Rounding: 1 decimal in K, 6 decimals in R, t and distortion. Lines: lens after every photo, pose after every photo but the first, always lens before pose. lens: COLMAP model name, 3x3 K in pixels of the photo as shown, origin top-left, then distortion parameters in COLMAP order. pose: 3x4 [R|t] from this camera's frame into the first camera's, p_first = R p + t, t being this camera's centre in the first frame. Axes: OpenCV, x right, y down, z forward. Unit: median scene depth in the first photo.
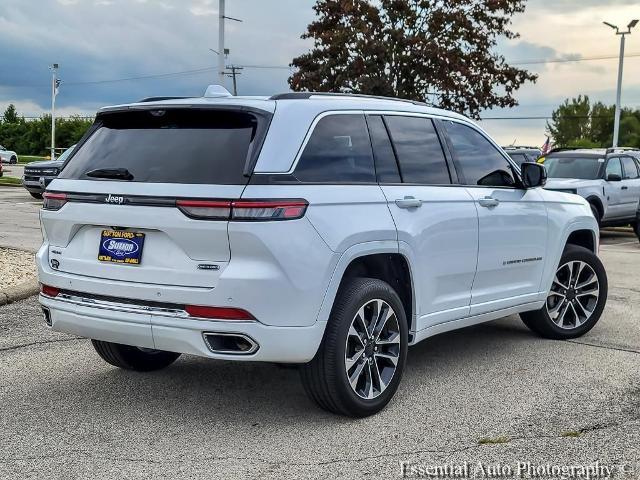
lens RADIAL K [[988.2, 0, 320.0], [0, 988.2, 240.0], [0, 0, 1]] dist [0.043003, -0.001511]
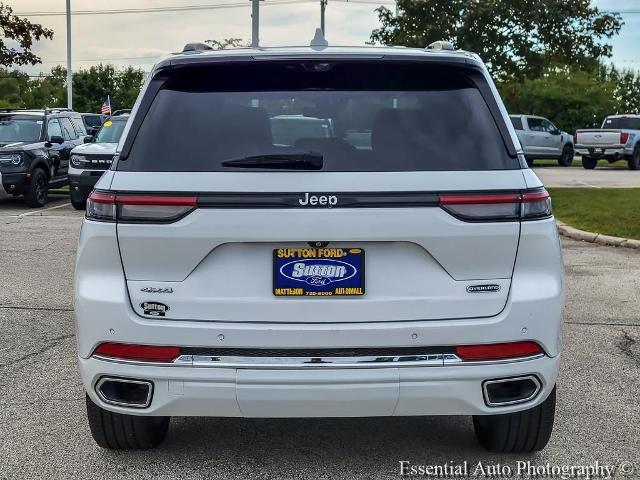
lens RADIAL K [[988.2, 0, 320.0], [0, 988.2, 240.0], [0, 0, 1]] dist [0.043003, -0.001511]
pose [[0.811956, -0.086443, 0.577283, -0.576215], [0.063608, 0.996187, 0.059704, -0.053185], [-0.580243, -0.011758, 0.814359, 0.464769]]
